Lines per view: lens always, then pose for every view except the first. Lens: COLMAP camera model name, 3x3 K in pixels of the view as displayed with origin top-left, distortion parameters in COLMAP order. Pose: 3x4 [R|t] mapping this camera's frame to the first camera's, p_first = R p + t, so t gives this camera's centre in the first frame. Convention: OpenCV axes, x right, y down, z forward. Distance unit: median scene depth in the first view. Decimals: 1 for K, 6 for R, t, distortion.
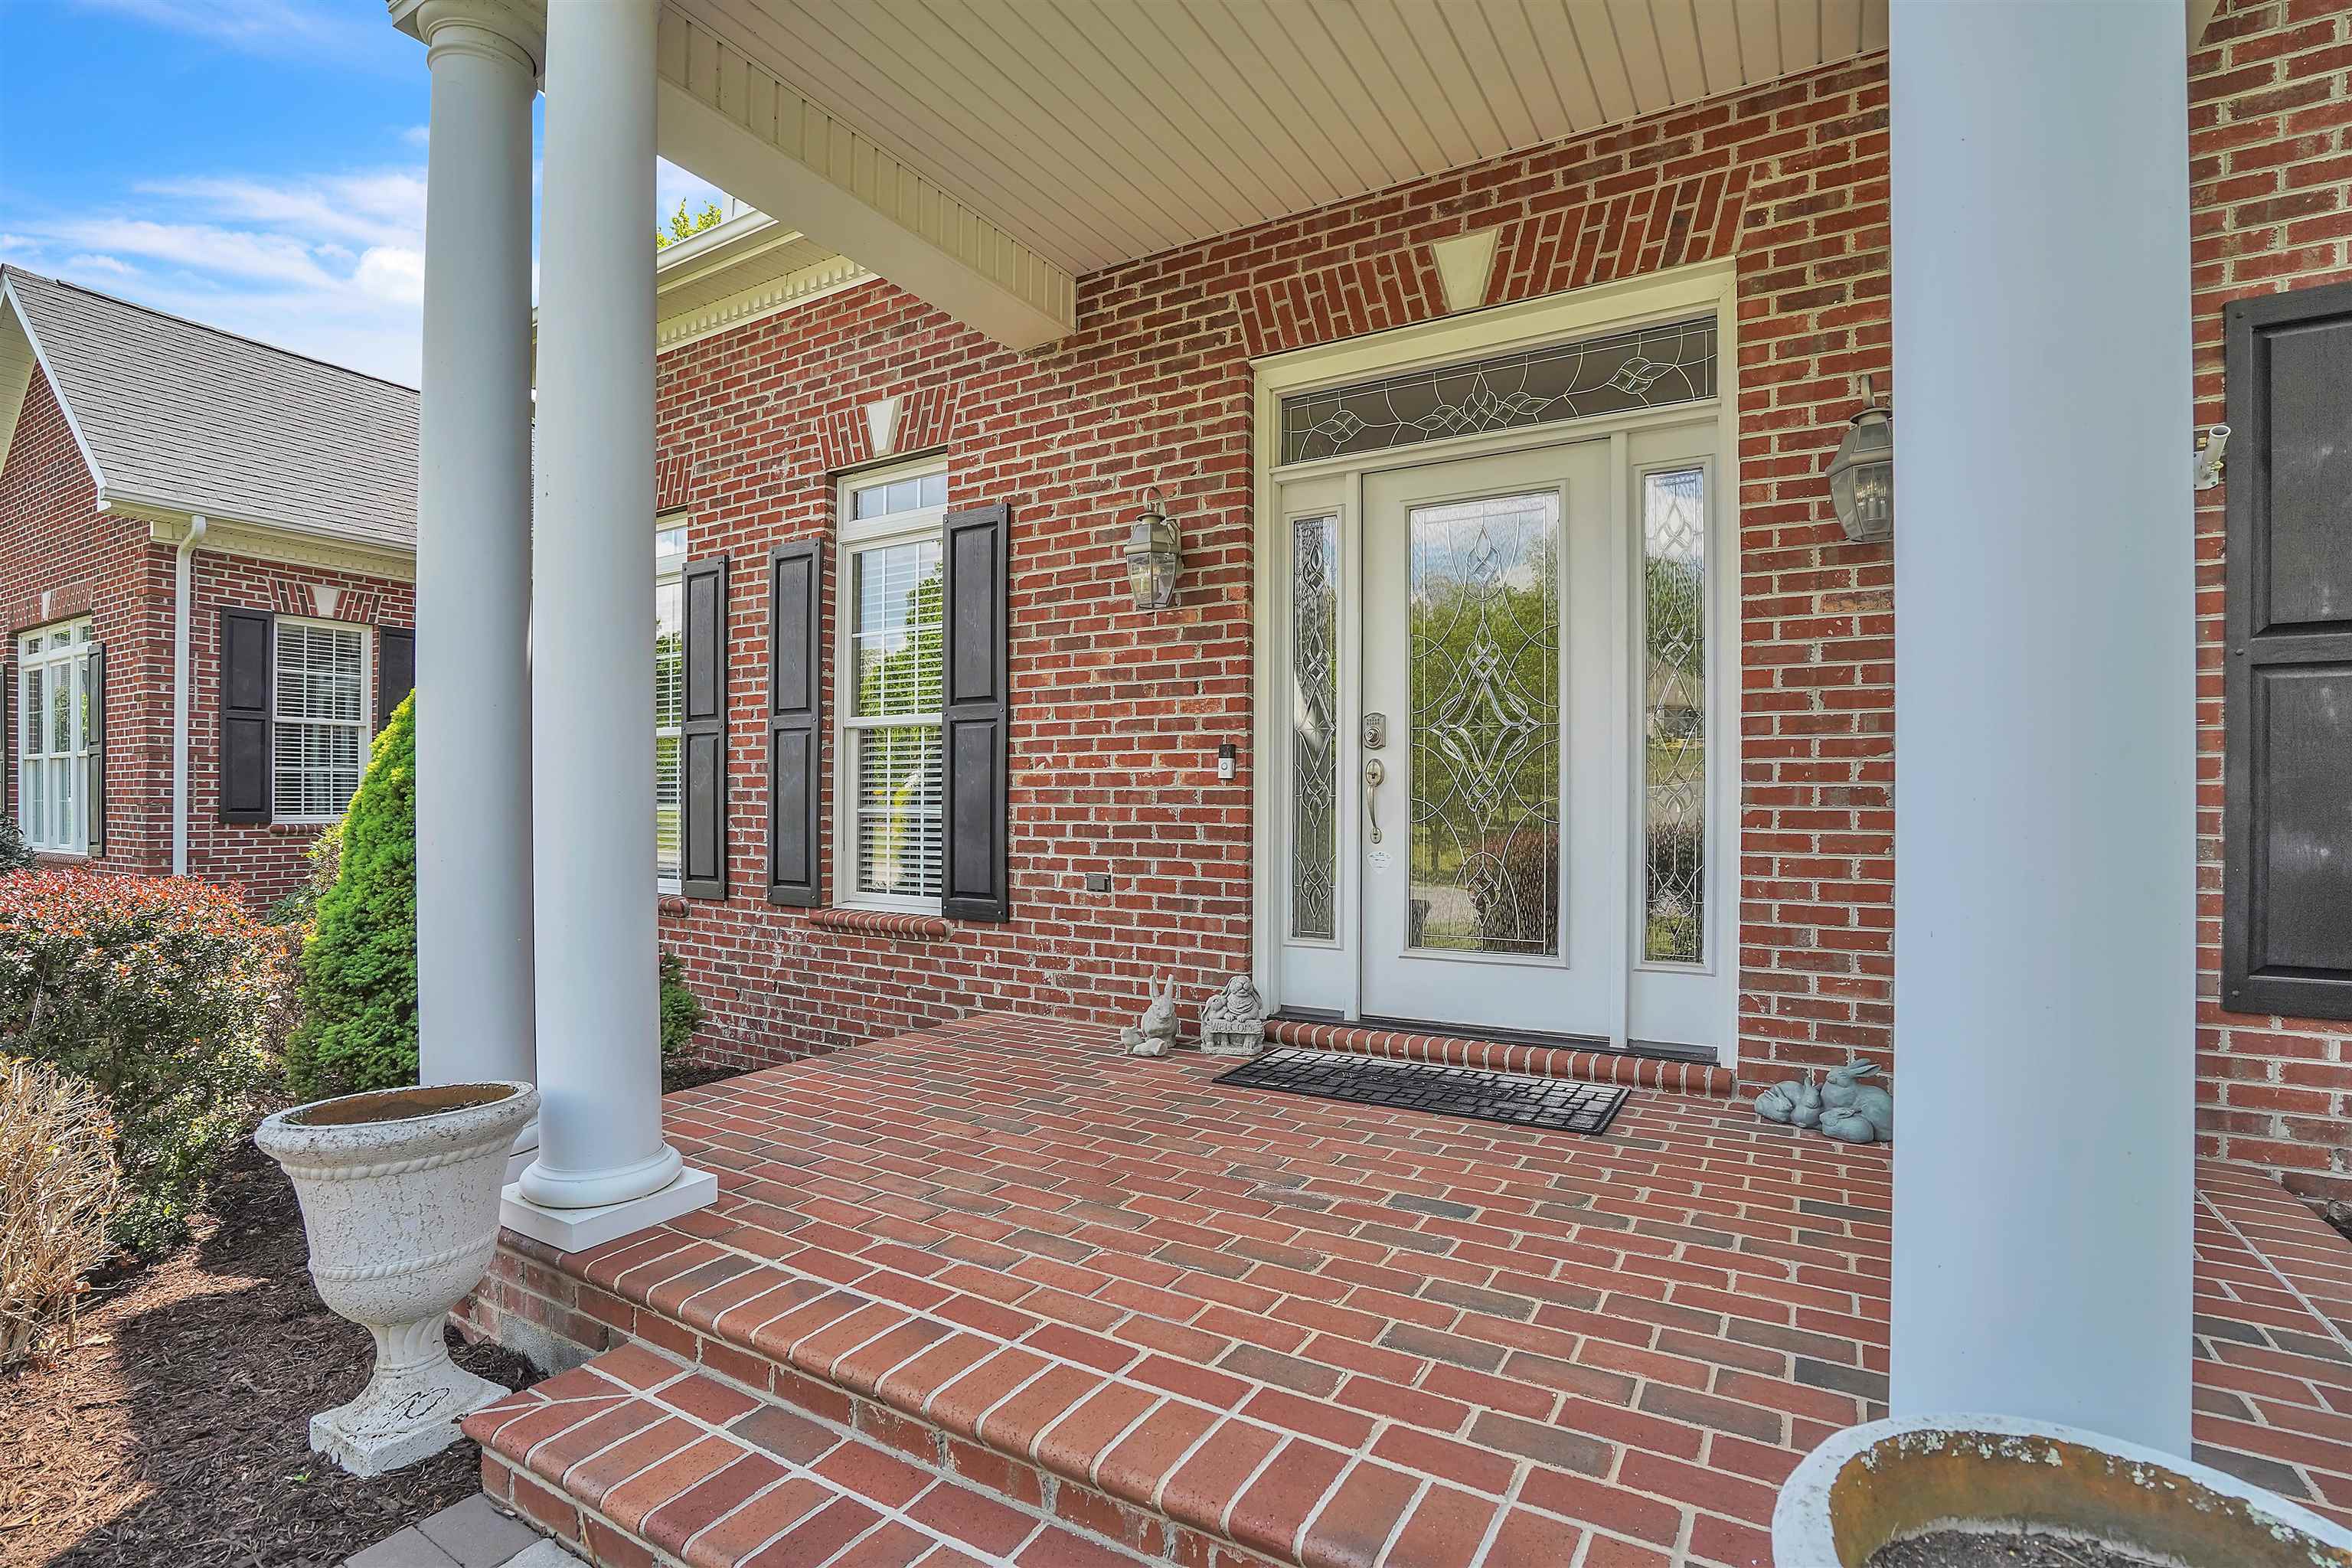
lens RADIAL K [[1105.8, 0, 1172.1], [0, 1105.8, 805.1], [0, 0, 1]] dist [-0.051262, 0.017088]
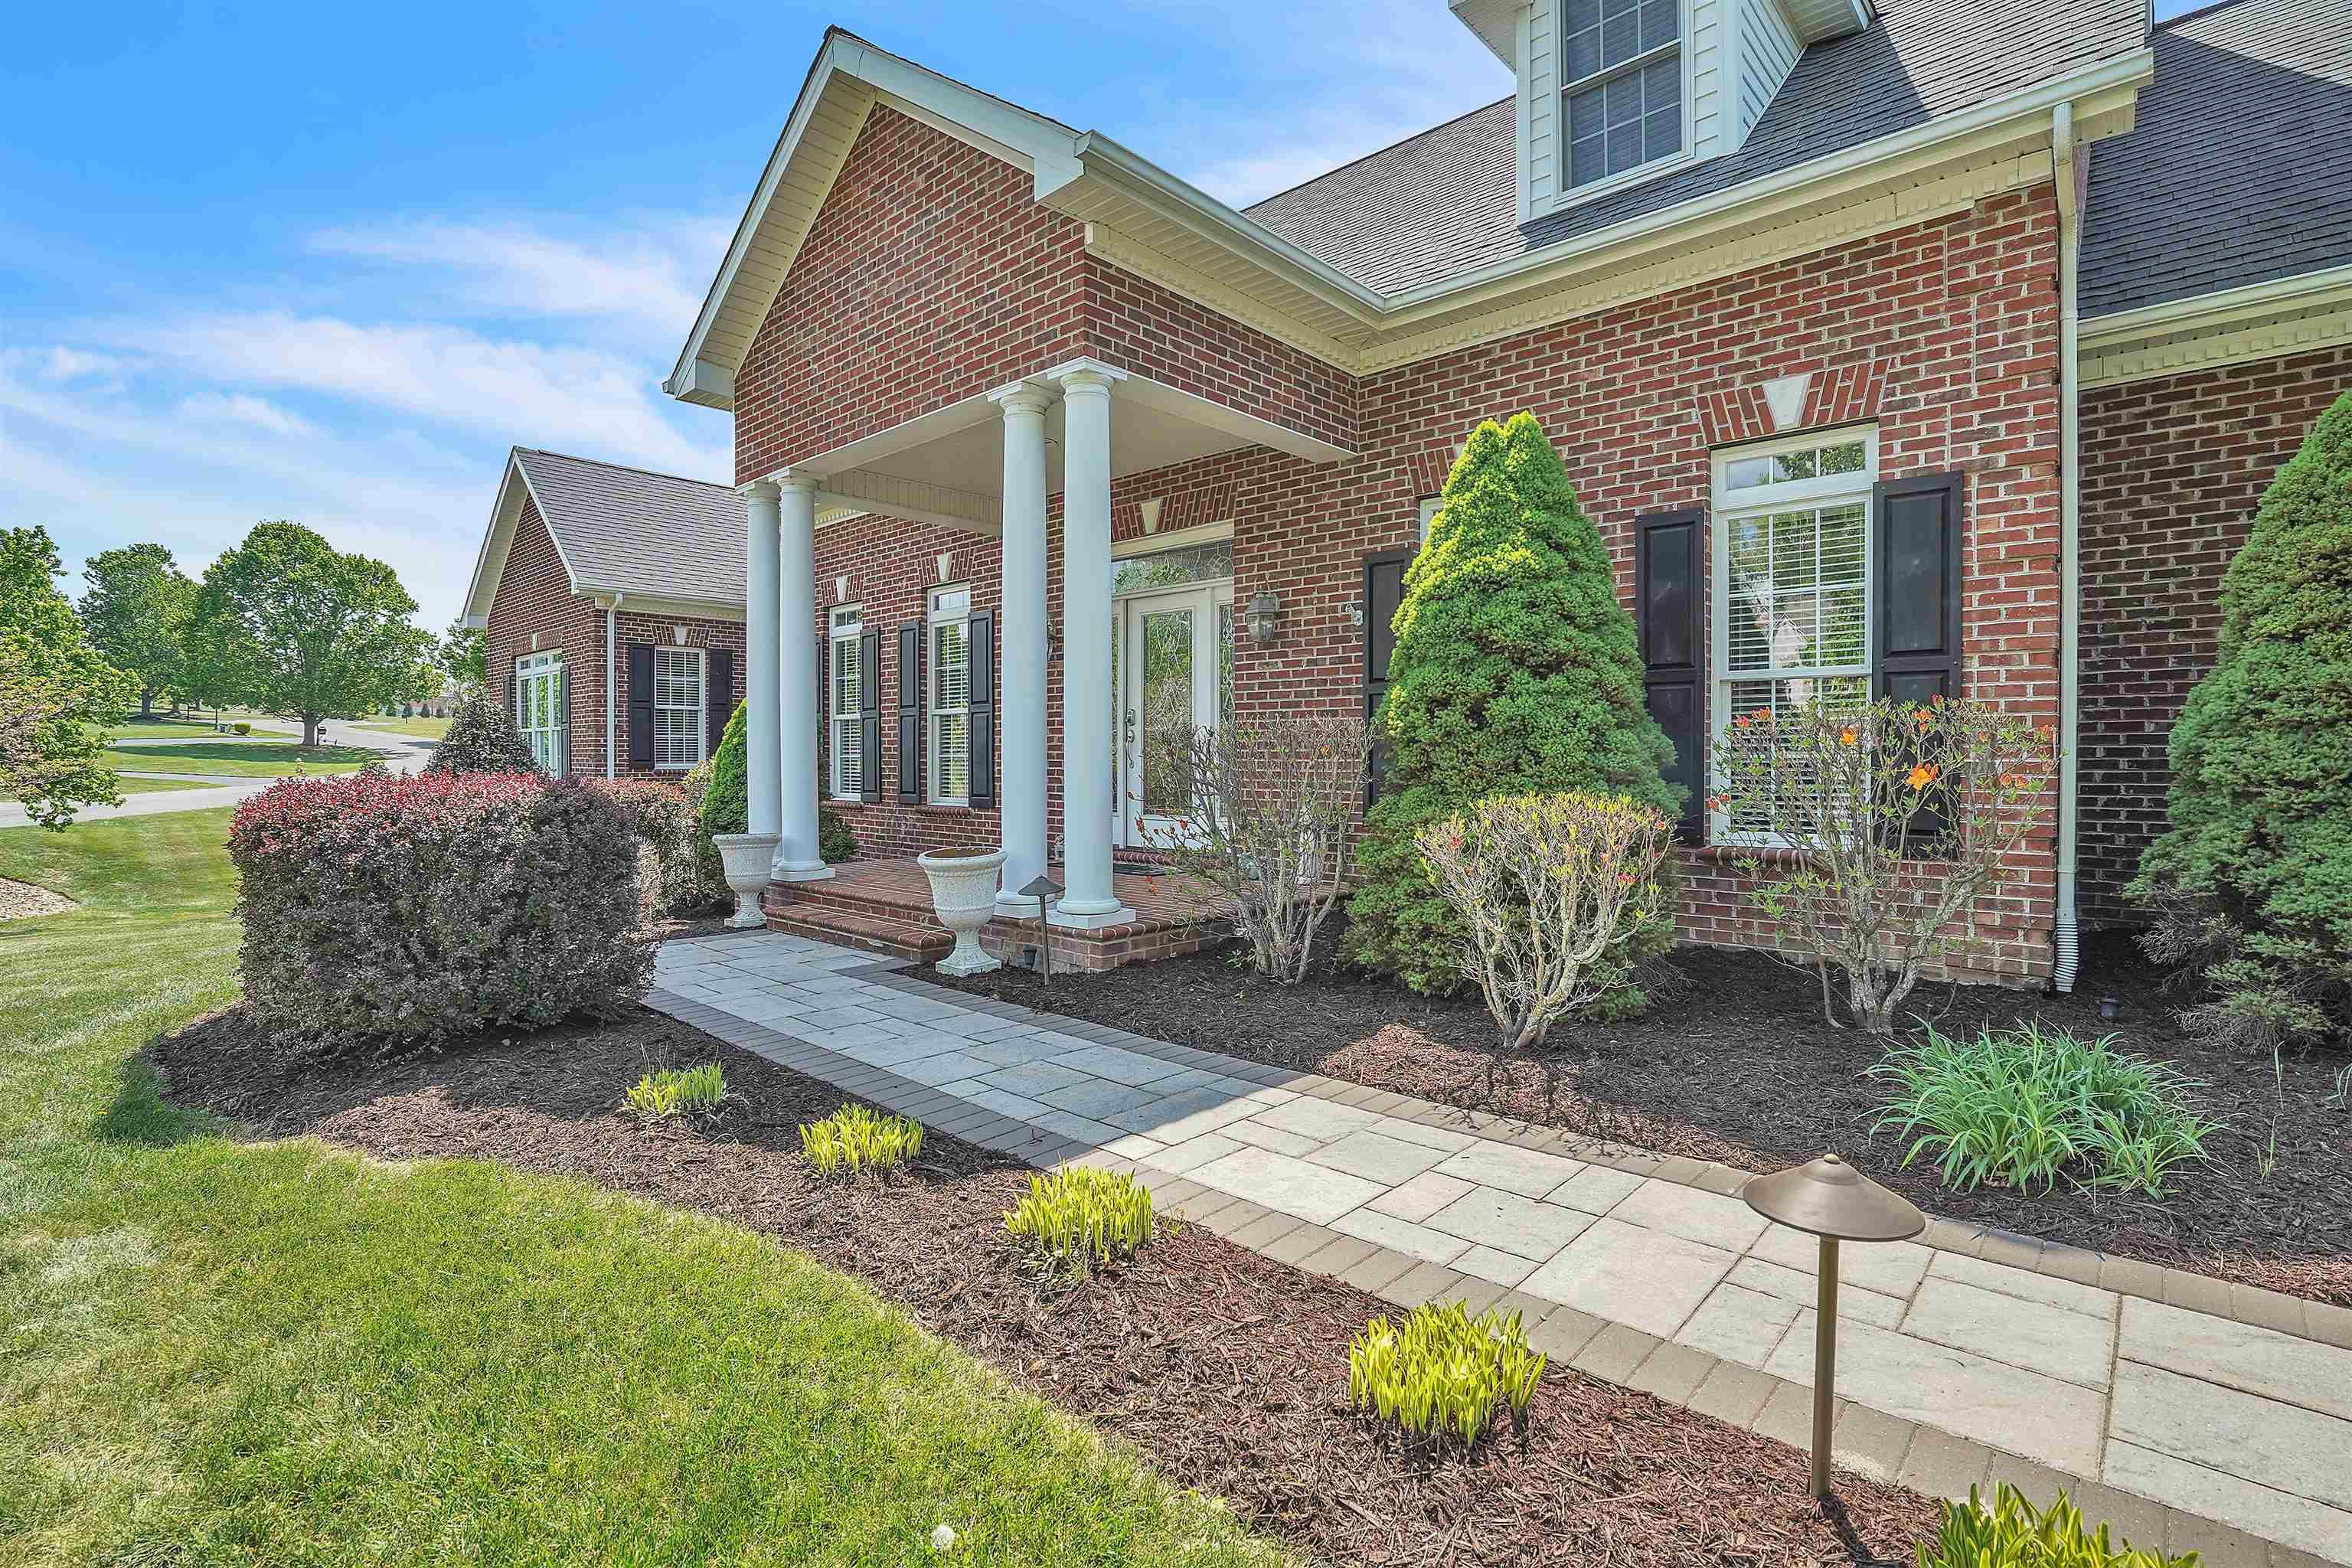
lens RADIAL K [[1105.8, 0, 1172.3], [0, 1105.8, 780.9], [0, 0, 1]] dist [-0.051262, 0.017088]
pose [[0.977100, -0.000131, -0.212779, 0.552528], [0.003938, 0.999840, 0.017468, 0.016513], [0.212743, -0.017906, 0.976944, -0.863283]]
